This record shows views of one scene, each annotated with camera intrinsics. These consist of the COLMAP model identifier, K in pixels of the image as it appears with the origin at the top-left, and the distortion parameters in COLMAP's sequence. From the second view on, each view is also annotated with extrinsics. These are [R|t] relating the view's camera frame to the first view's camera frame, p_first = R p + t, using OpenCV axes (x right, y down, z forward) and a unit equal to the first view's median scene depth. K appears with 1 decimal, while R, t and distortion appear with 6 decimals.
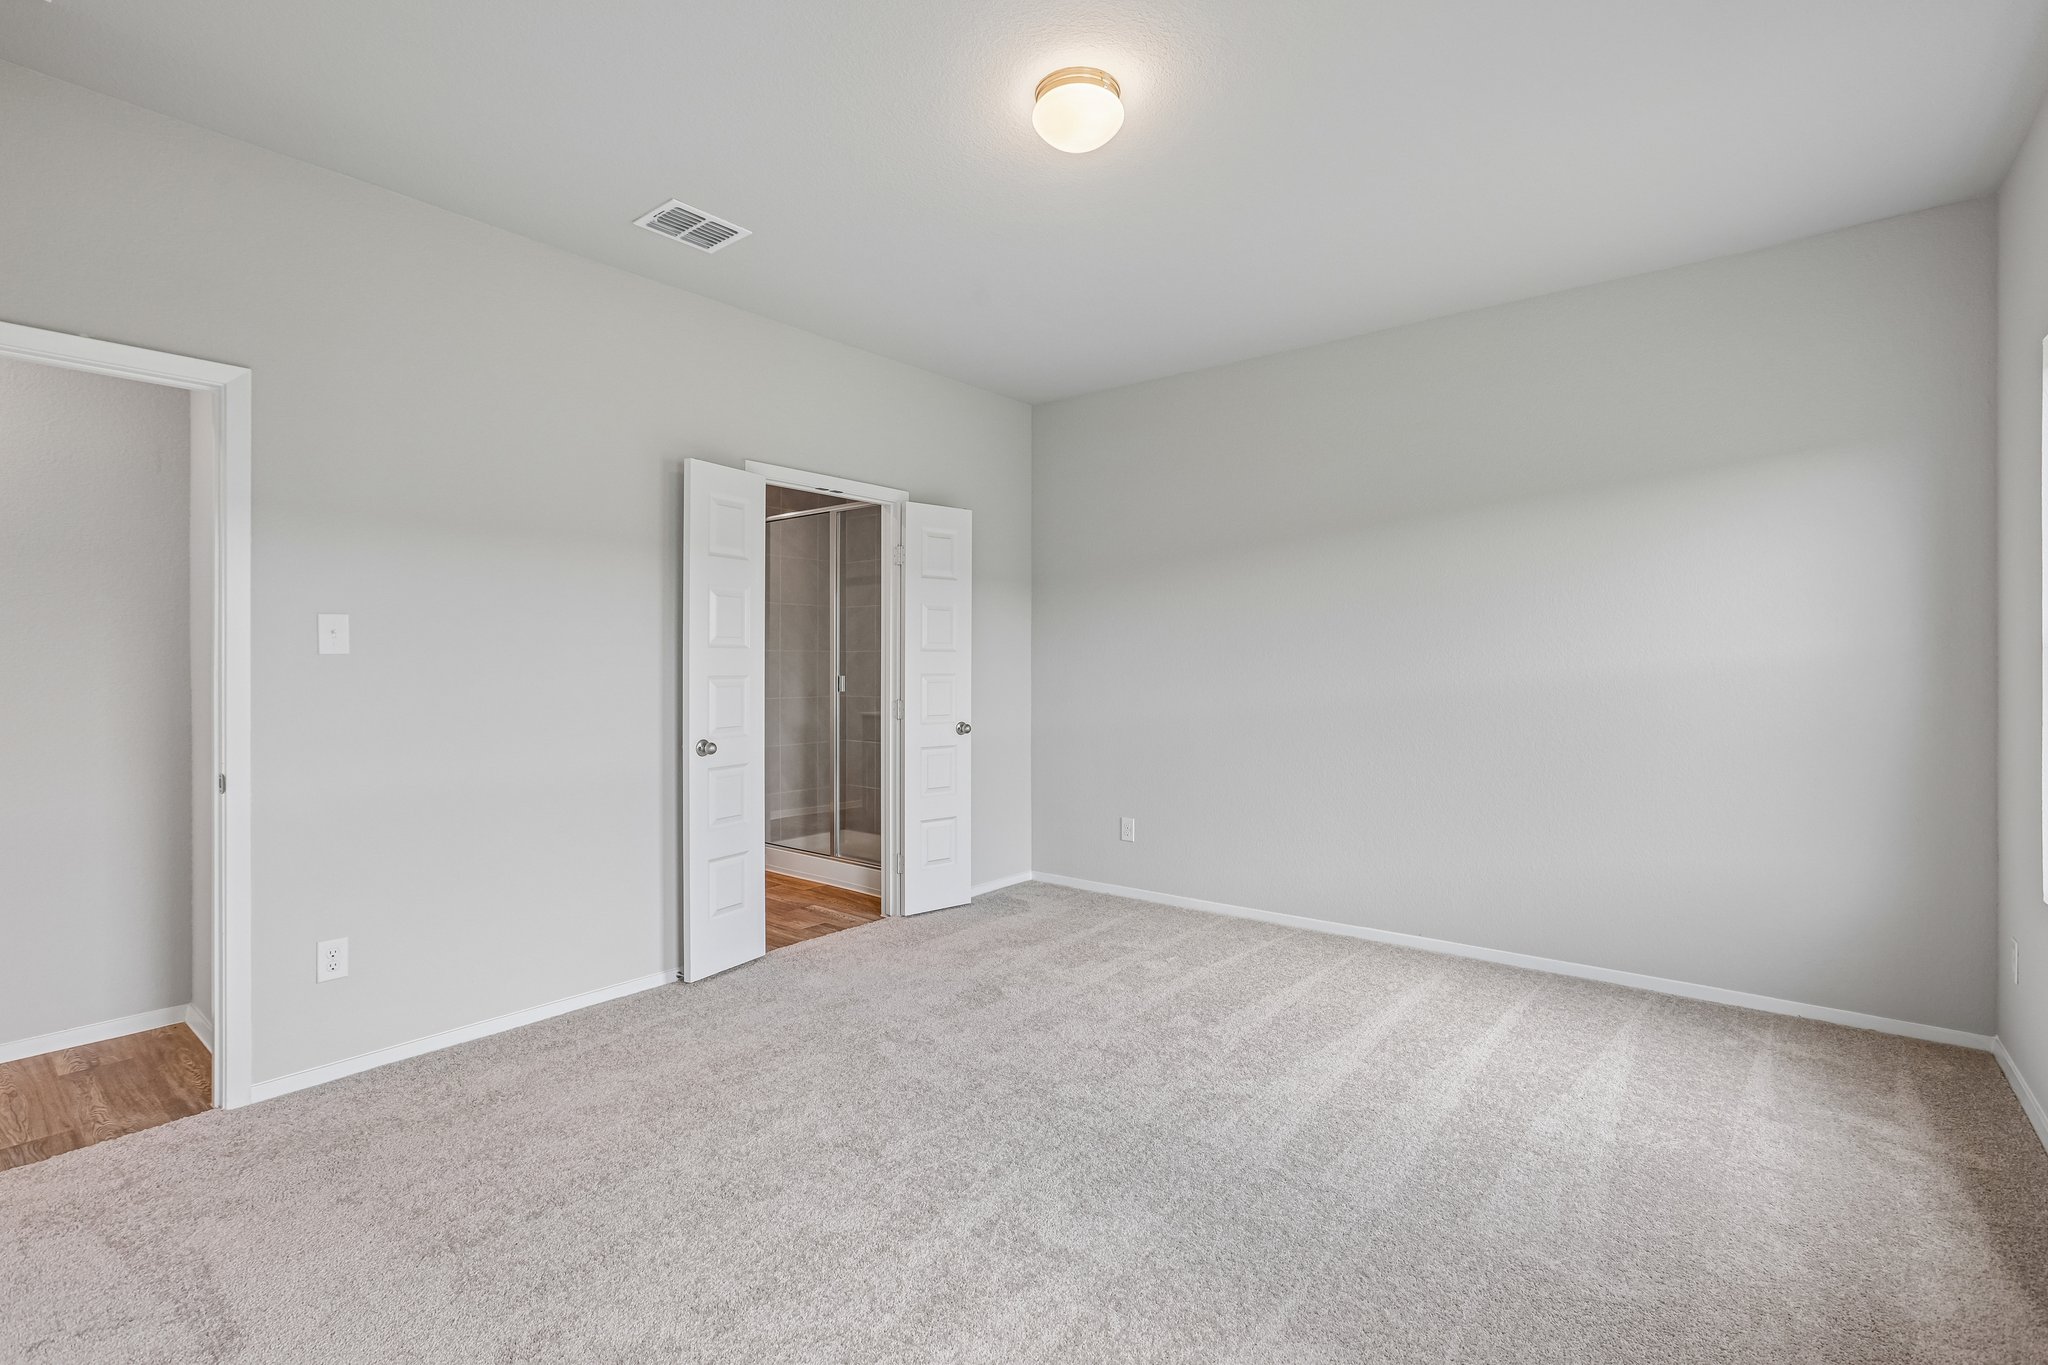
lens RADIAL K [[917.9, 0, 1026.8], [0, 917.9, 670.0], [0, 0, 1]] dist [-0.005946, 0.001664]
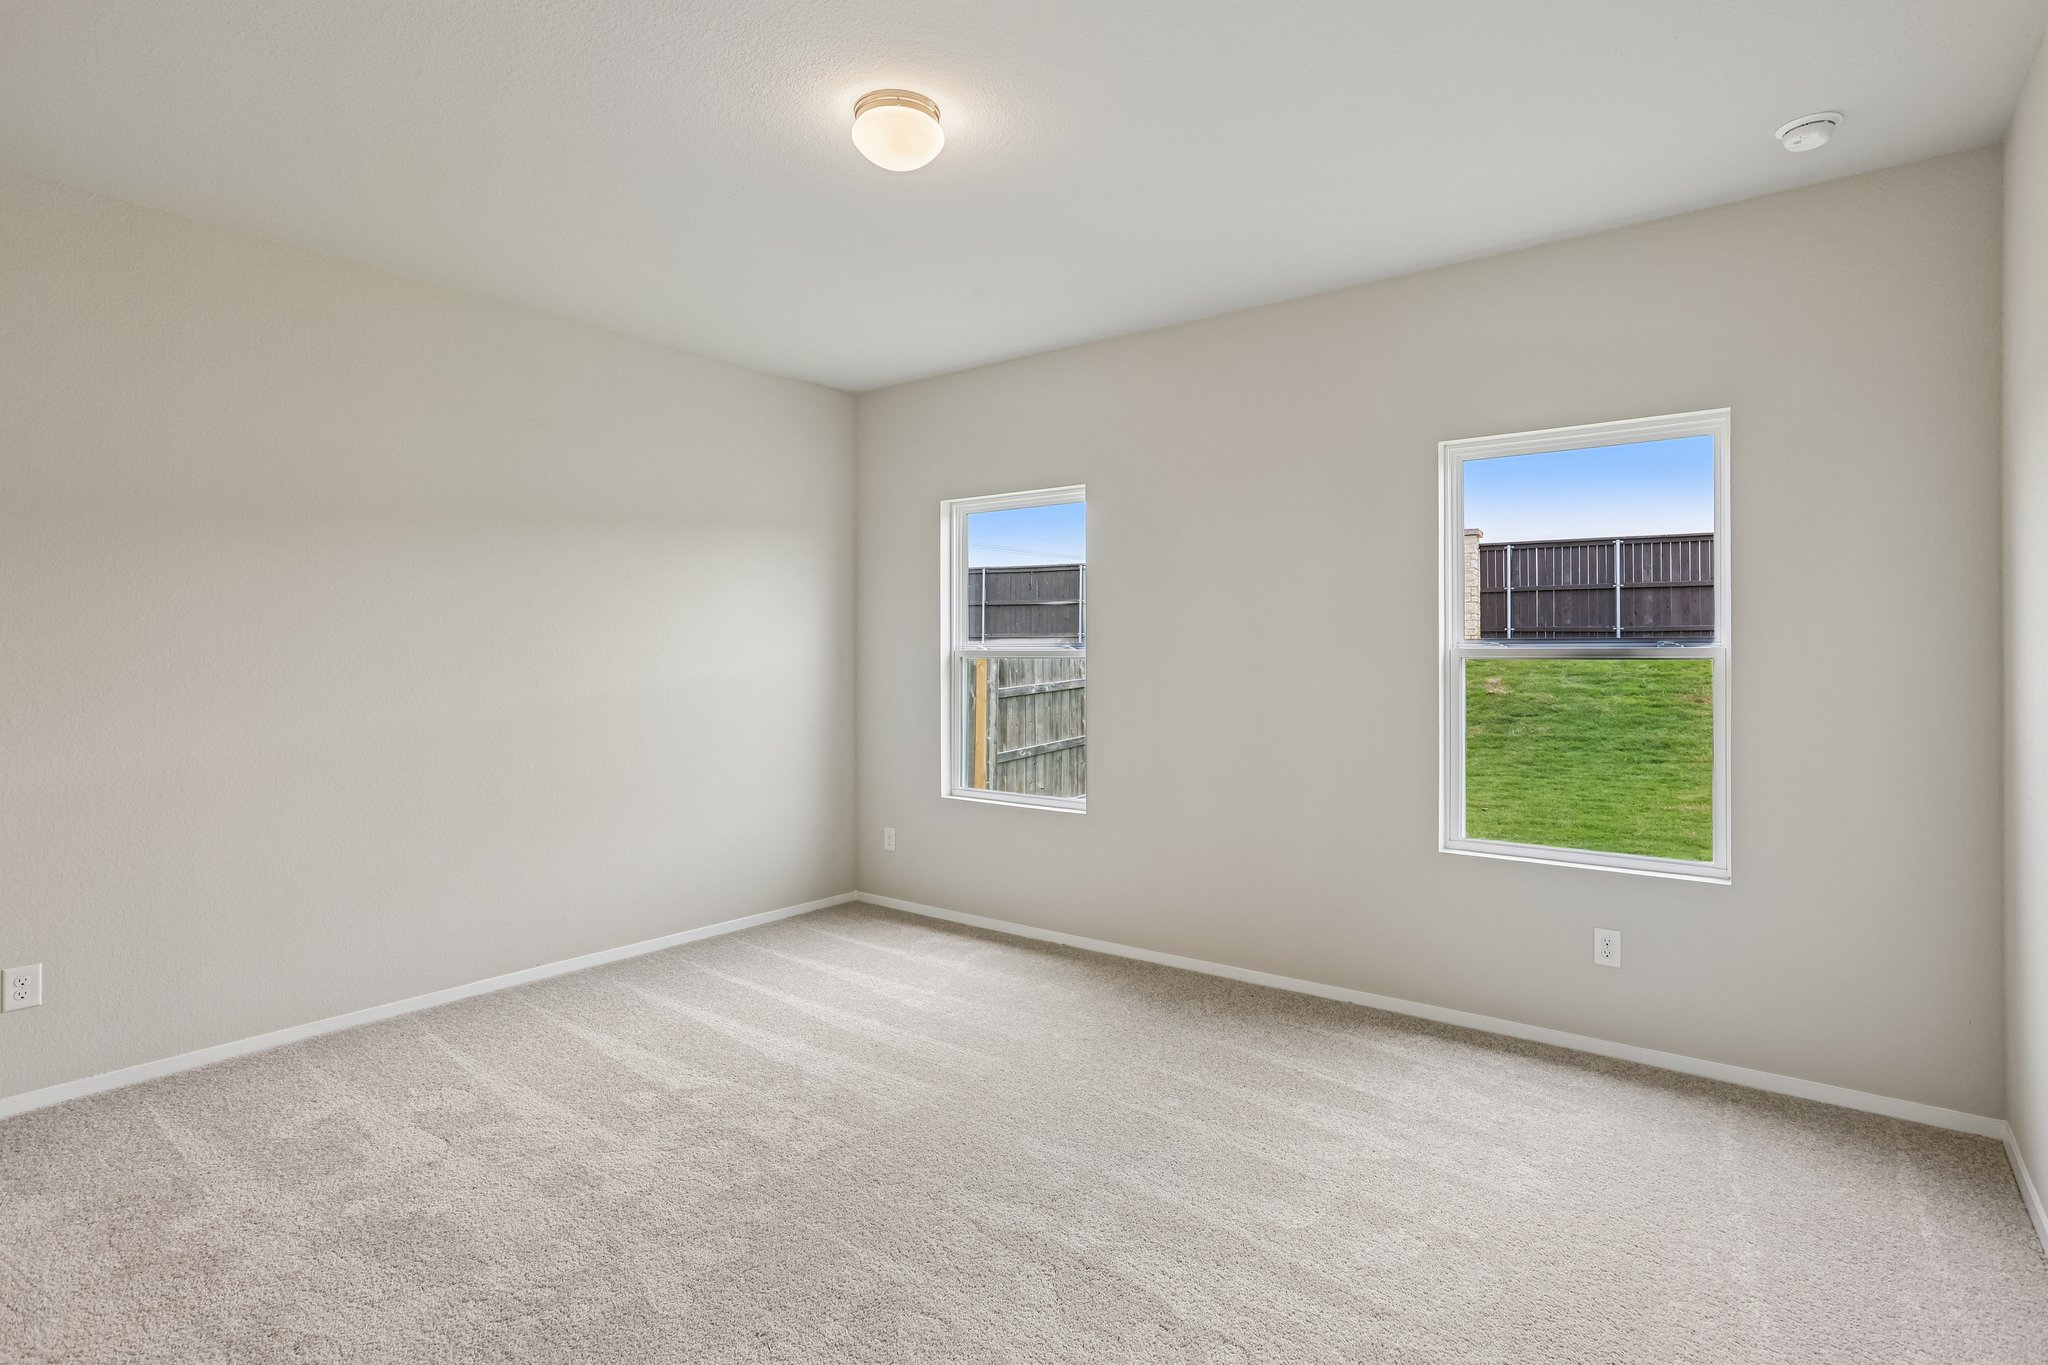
lens RADIAL K [[1011.2, 0, 1021.4], [0, 1011.2, 696.7], [0, 0, 1]] dist [-0.005230, 0.001051]
pose [[-0.002741, -0.033199, 0.999445, -0.764577], [0.004276, 0.999439, 0.033210, -0.023350], [-0.999987, 0.004365, -0.002597, 0.645614]]
